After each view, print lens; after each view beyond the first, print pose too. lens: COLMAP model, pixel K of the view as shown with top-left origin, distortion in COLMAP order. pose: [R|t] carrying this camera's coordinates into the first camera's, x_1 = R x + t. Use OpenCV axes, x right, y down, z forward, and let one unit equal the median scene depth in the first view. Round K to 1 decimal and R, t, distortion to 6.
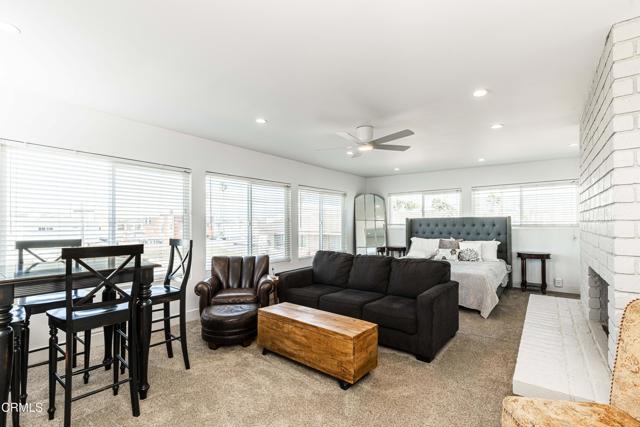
lens RADIAL K [[296.2, 0, 320.3], [0, 296.2, 218.5], [0, 0, 1]] dist [0.002551, -0.000387]
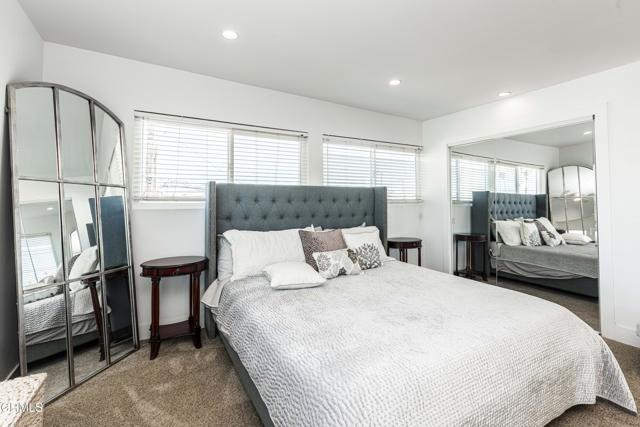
lens RADIAL K [[296.2, 0, 330.9], [0, 296.2, 191.7], [0, 0, 1]] dist [0.002551, -0.000387]
pose [[0.375199, 0.030516, 0.926442, -0.010523], [-0.021127, 0.999480, -0.024366, 0.023133], [-0.926704, -0.010431, 0.375648, 0.915910]]
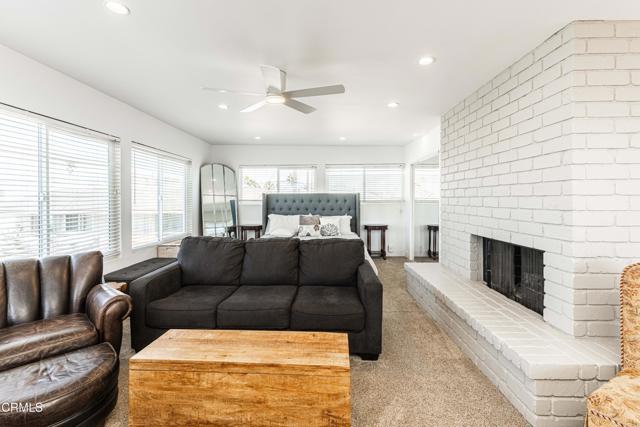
lens RADIAL K [[296.2, 0, 323.4], [0, 296.2, 199.3], [0, 0, 1]] dist [0.002551, -0.000387]
pose [[0.798073, 0.004403, 0.602545, -0.140982], [-0.013023, 0.999866, 0.009943, 0.007343], [-0.602420, -0.015782, 0.798023, 0.210546]]
